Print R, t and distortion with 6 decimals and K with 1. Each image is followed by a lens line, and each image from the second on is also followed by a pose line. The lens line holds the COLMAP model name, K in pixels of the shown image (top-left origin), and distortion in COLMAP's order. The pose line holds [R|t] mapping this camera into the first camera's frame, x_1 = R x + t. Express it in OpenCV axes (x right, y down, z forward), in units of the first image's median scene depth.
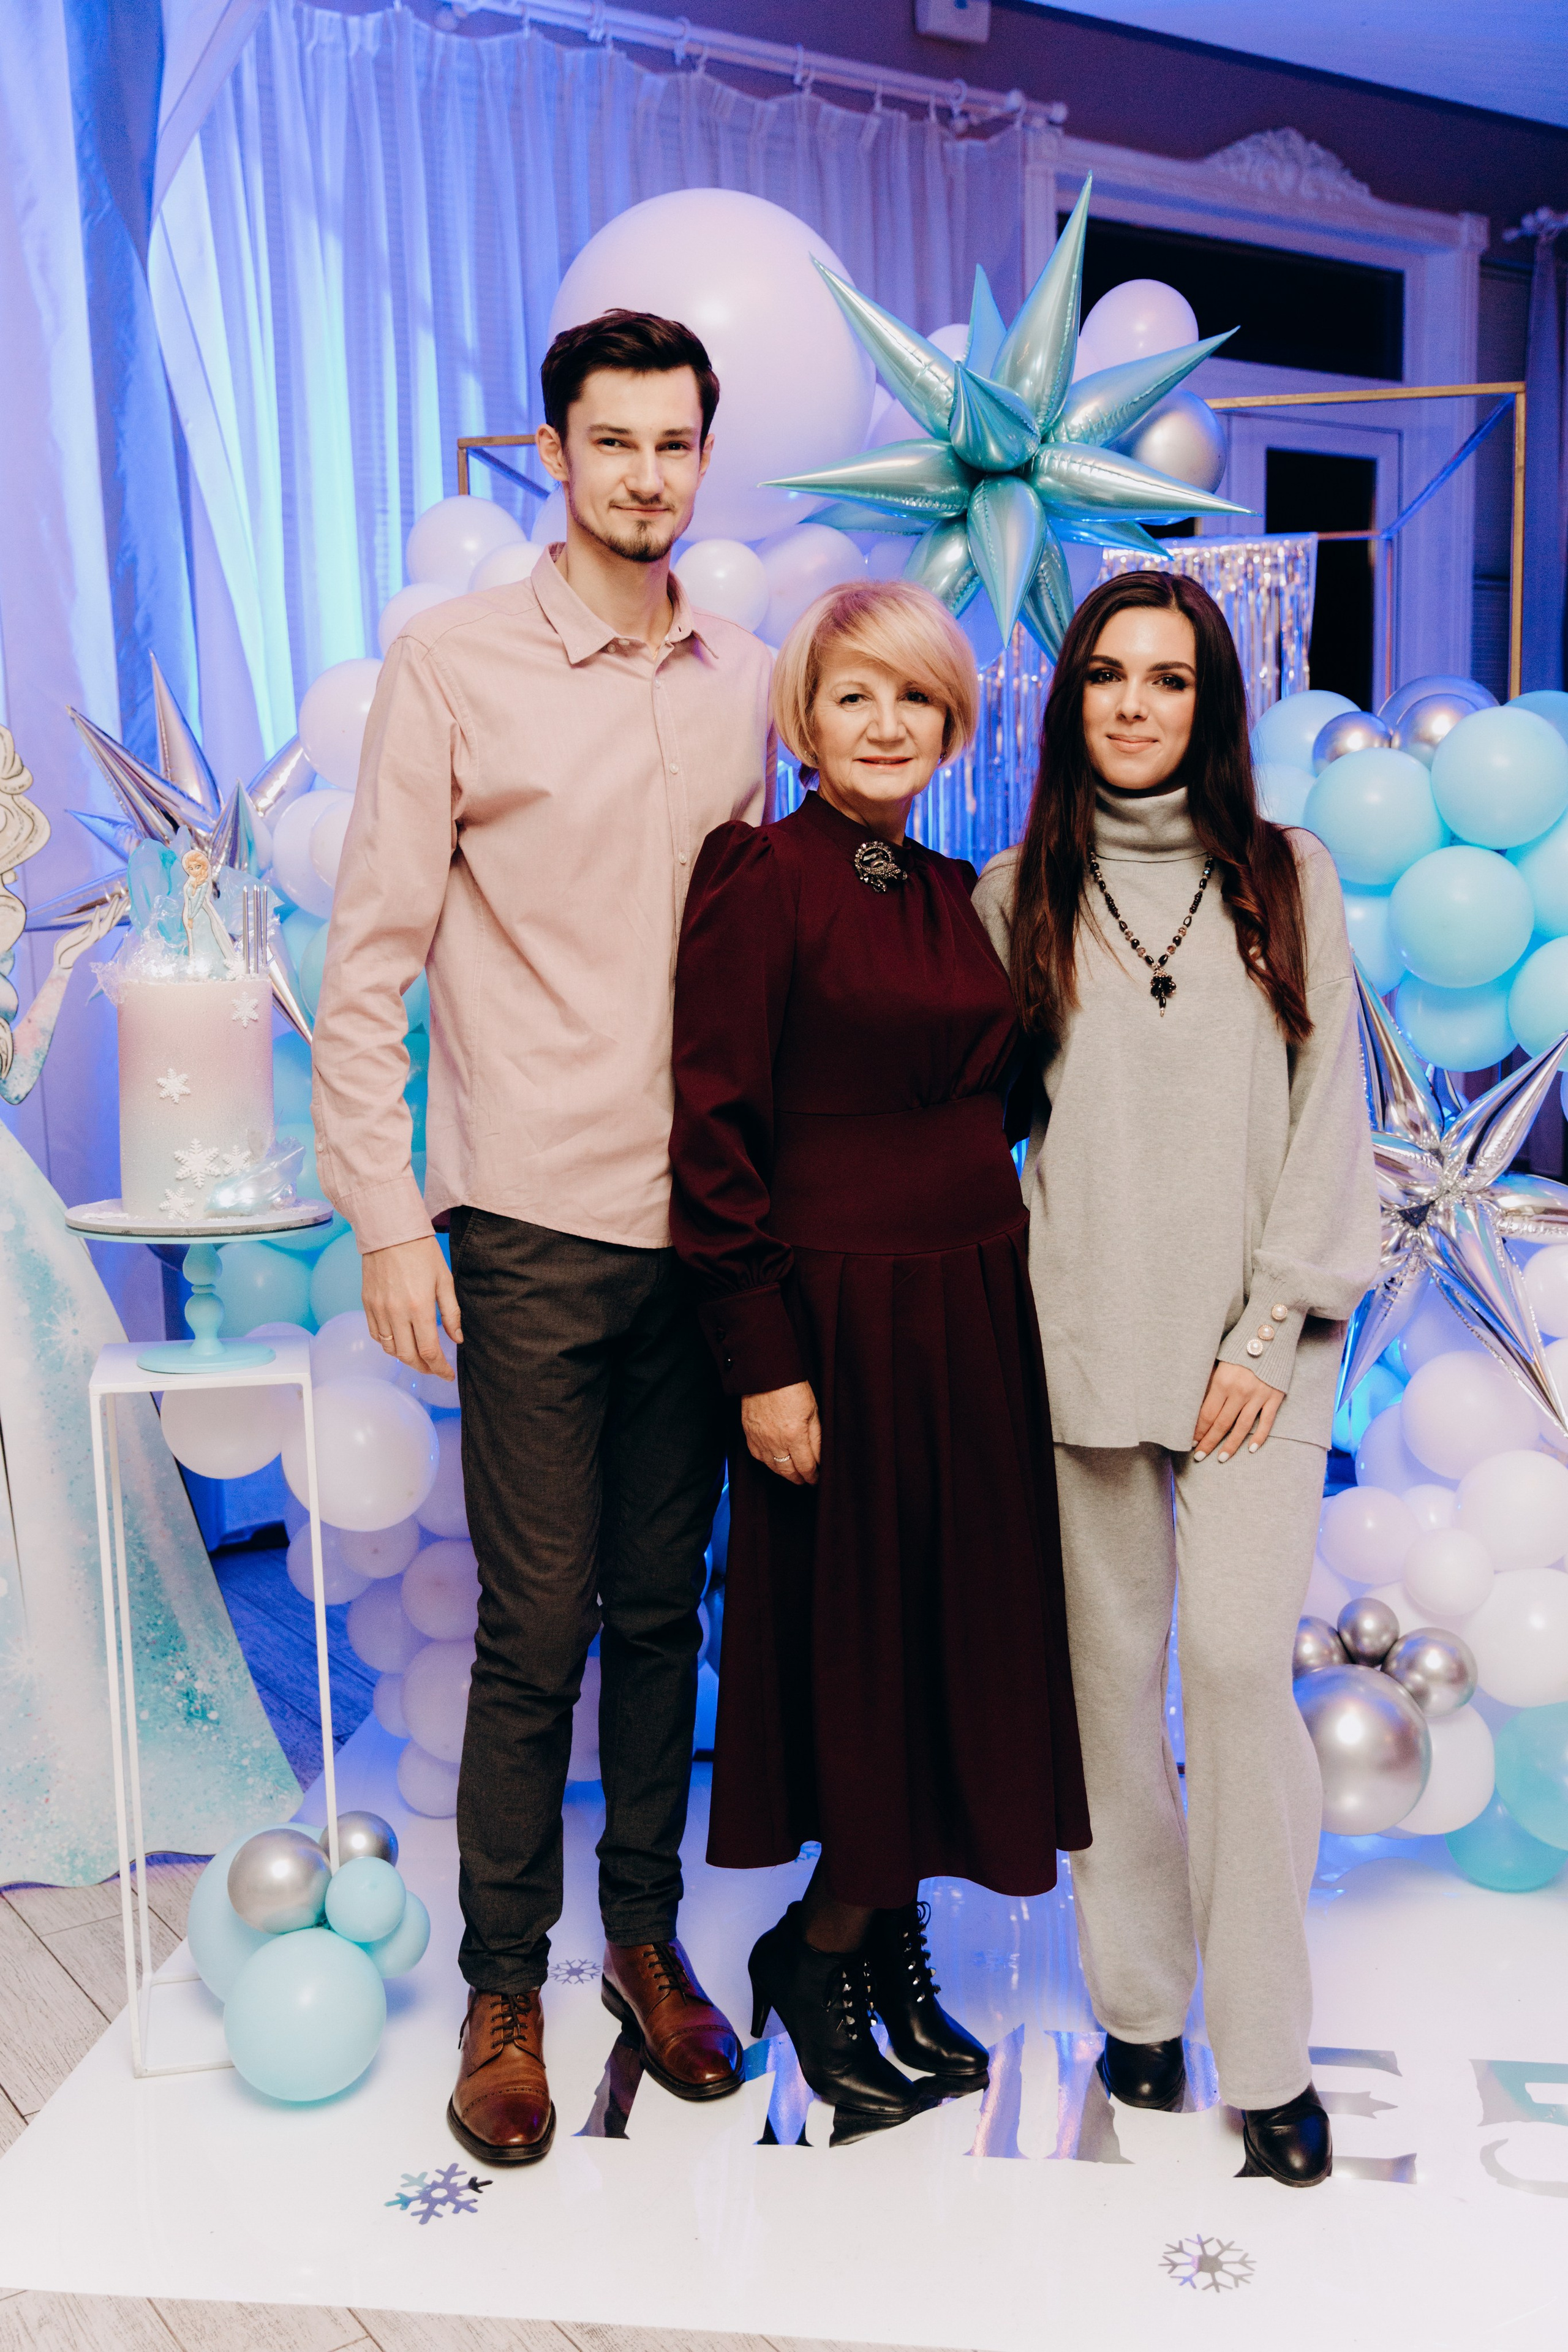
lens RADIAL K [[2244.0, 0, 784.2], [0, 2244.0, 1191.5], [0, 0, 1]] dist [-0.002277, 0.000000]
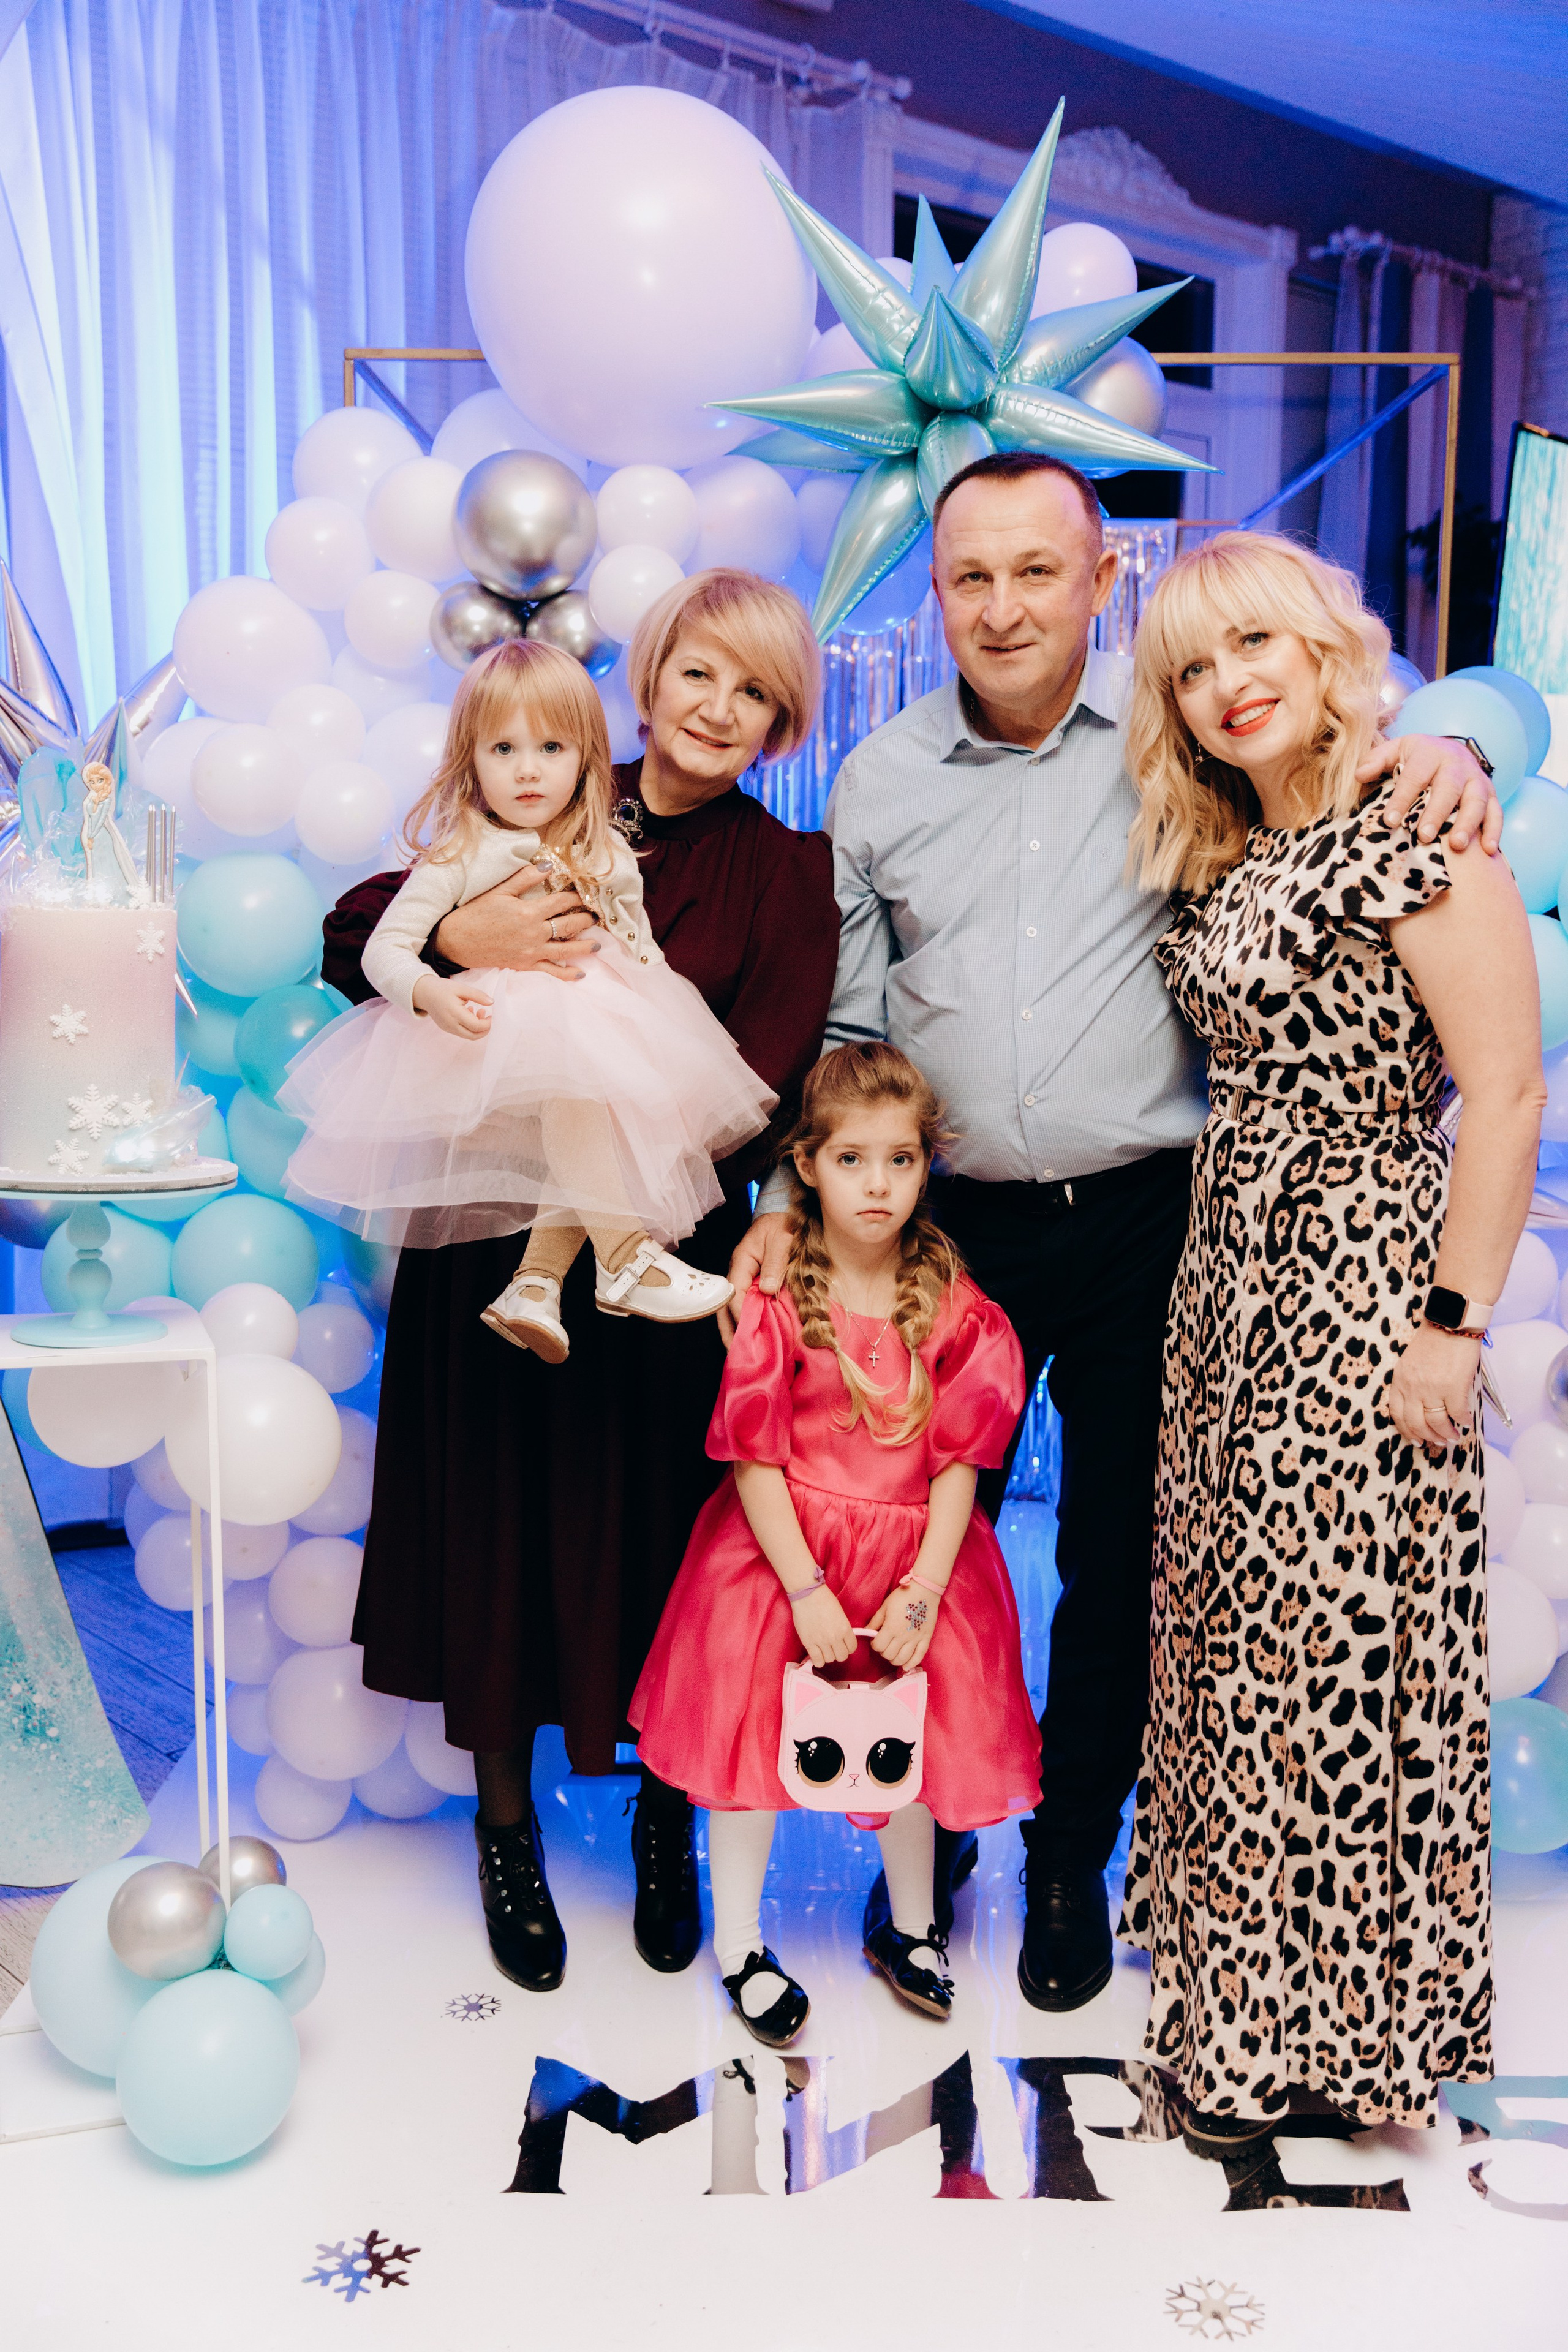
lens RADIAL K [[2244.0, 0, 788.6], [0, 2244.0, 1162.5], [0, 0, 1]] dist [-0.002277, 0.000000]
pose [[0.991565, 0.017541, 0.128415, -0.079696], [-0.015530, 0.999741, -0.016647, 0.014164], [-0.128673, 0.014513, 0.991581, 0.062798]]
